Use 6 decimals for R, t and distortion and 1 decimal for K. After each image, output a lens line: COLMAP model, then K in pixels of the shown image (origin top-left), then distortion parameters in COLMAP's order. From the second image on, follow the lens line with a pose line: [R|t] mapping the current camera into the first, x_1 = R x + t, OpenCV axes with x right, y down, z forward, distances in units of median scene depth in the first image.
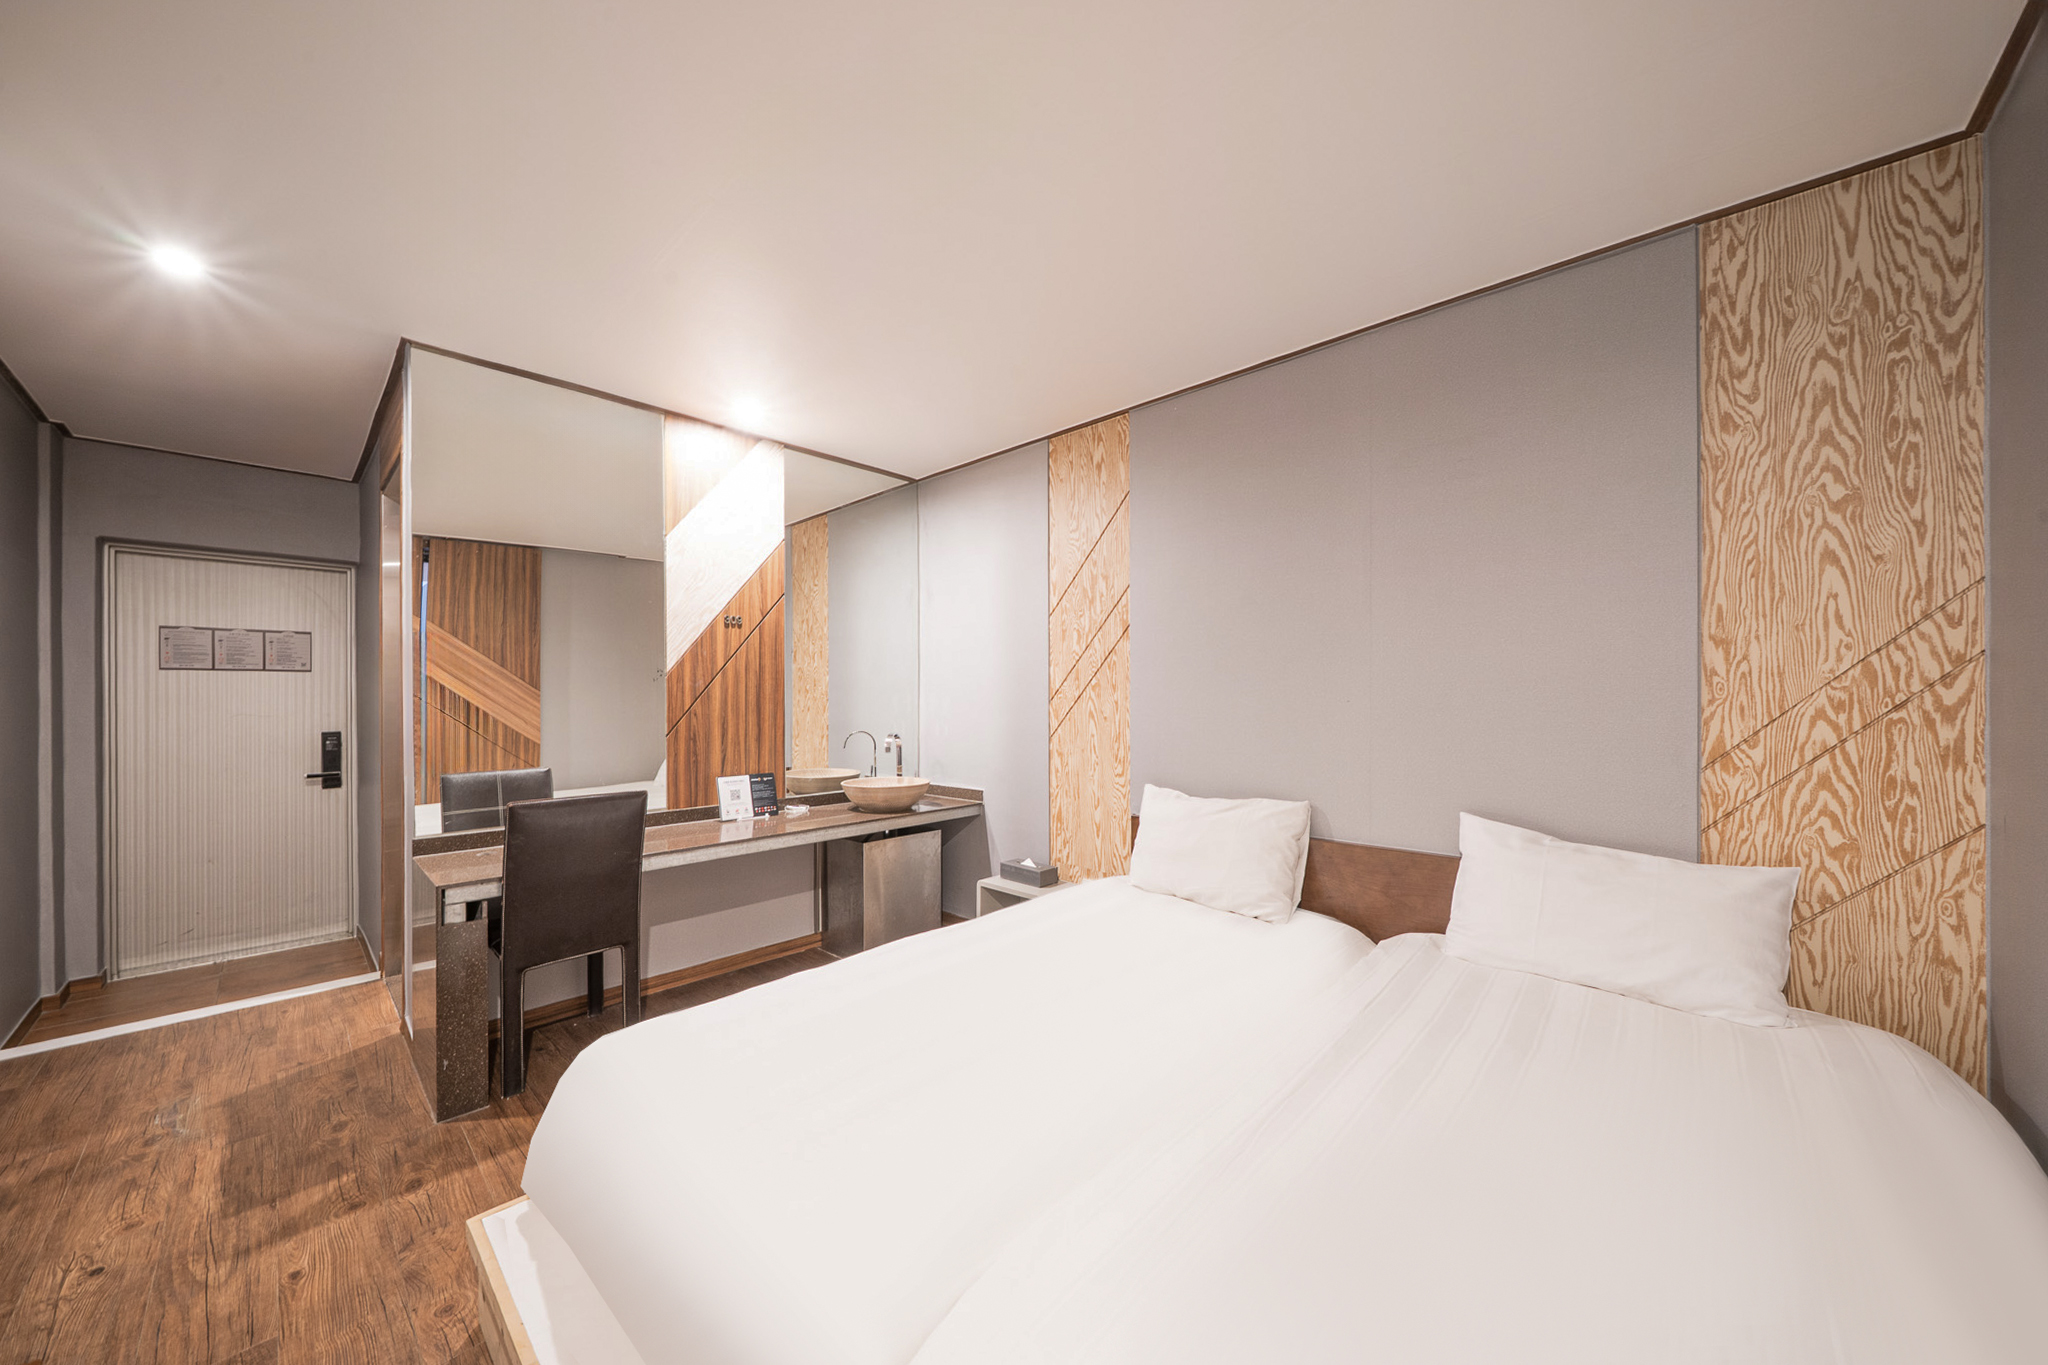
lens RADIAL K [[704.1, 0, 1018.0], [0, 704.1, 698.0], [0, 0, 1]] dist [-0.009055, -0.000306]
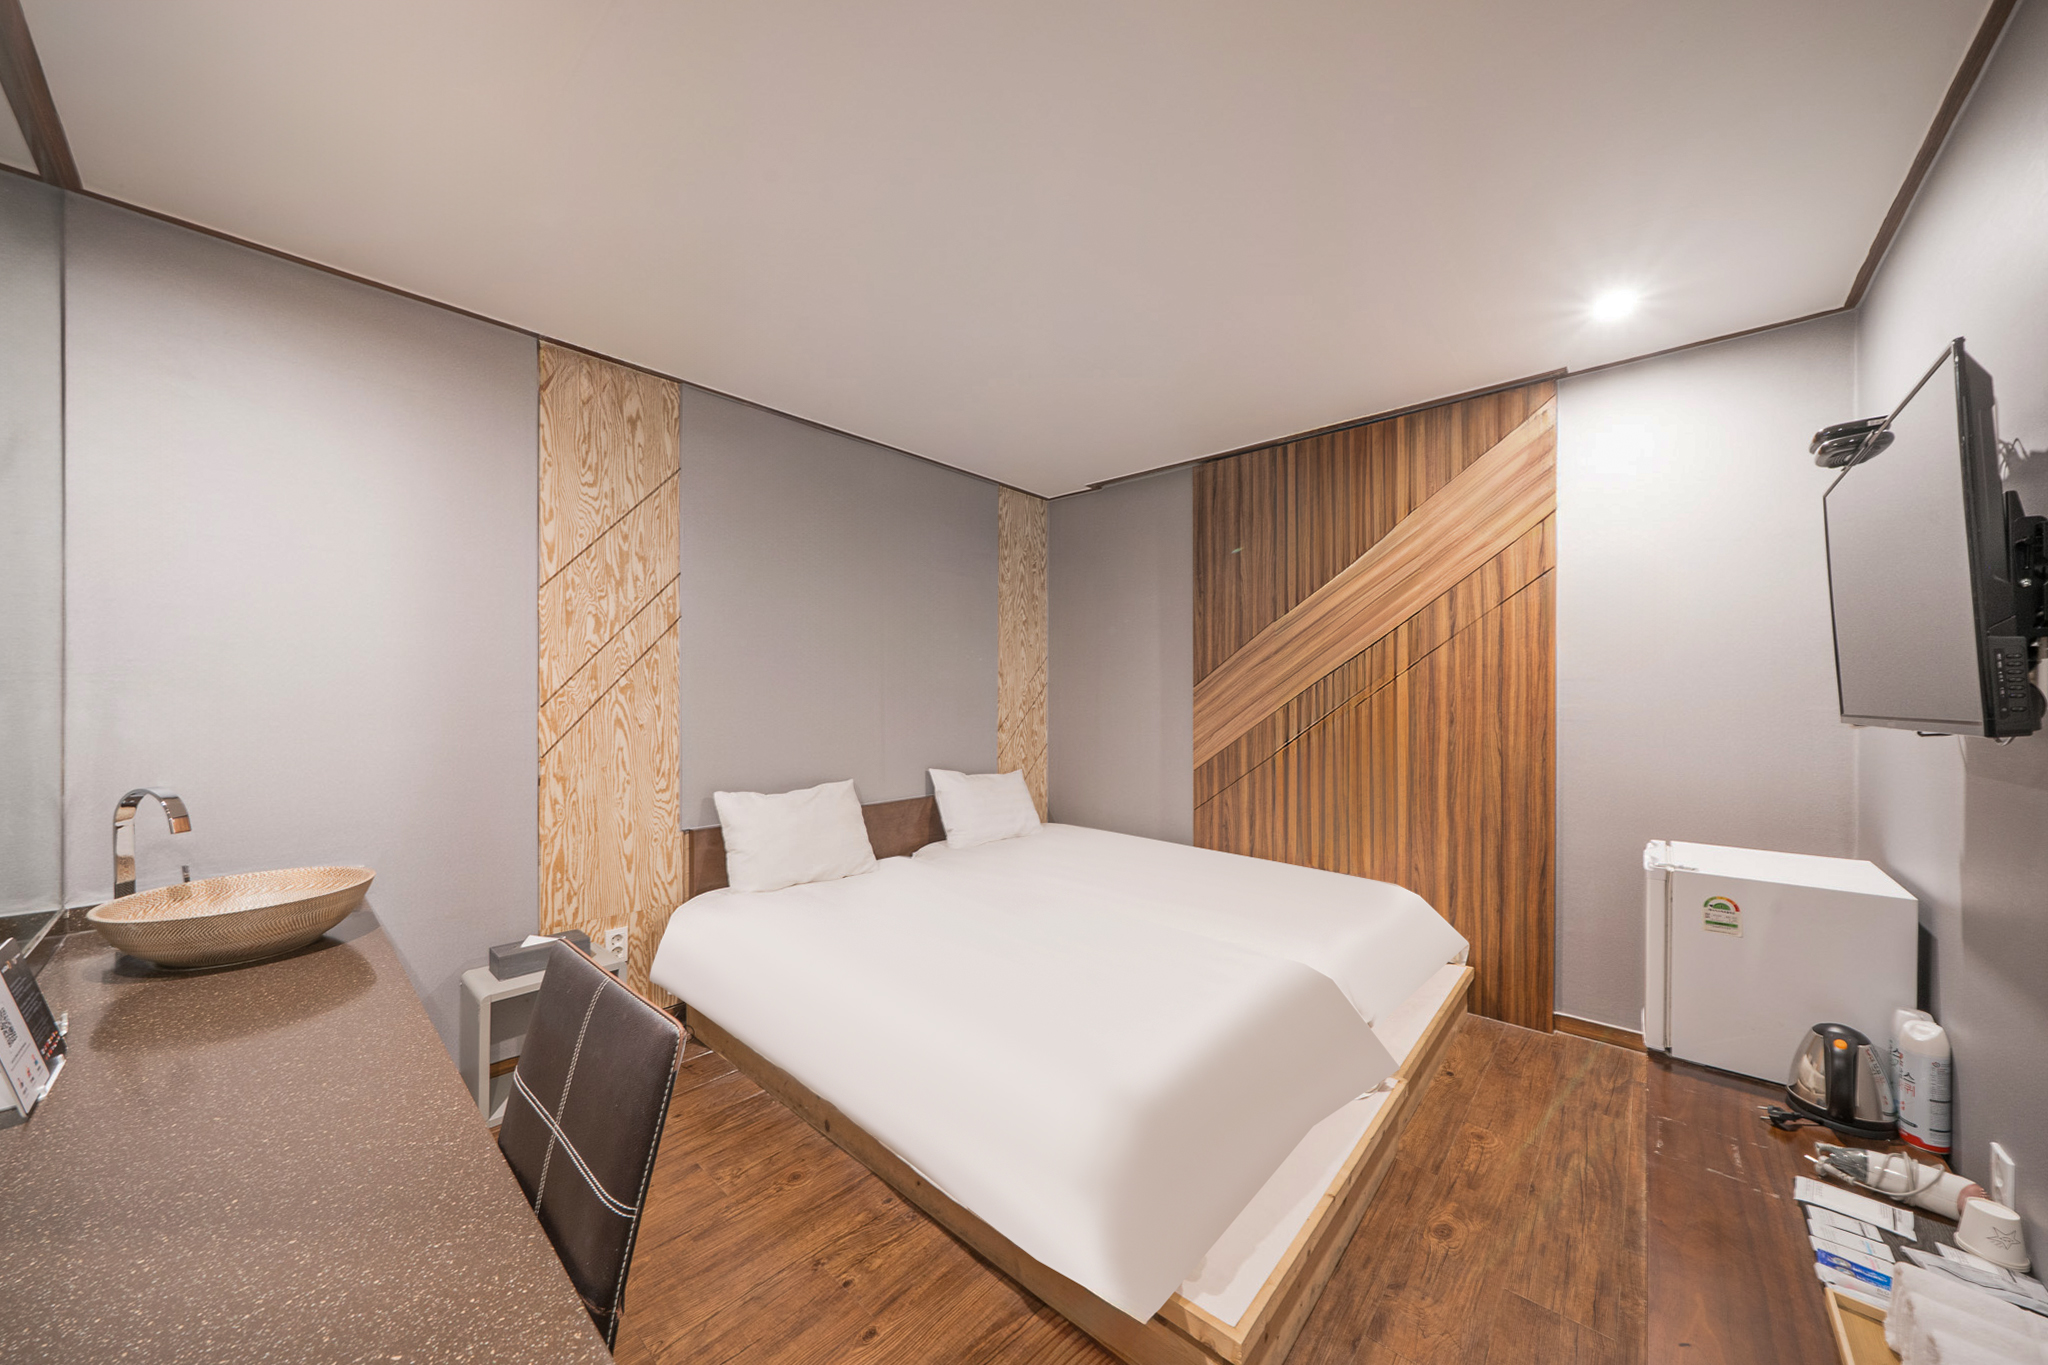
lens RADIAL K [[704.1, 0, 1021.4], [0, 704.1, 691.7], [0, 0, 1]] dist [-0.009055, -0.000306]
pose [[-0.023493, 0.003777, 0.999717, -0.730927], [-0.001574, 0.999991, -0.003815, -0.009984], [-0.999723, -0.001663, -0.023487, 0.572276]]
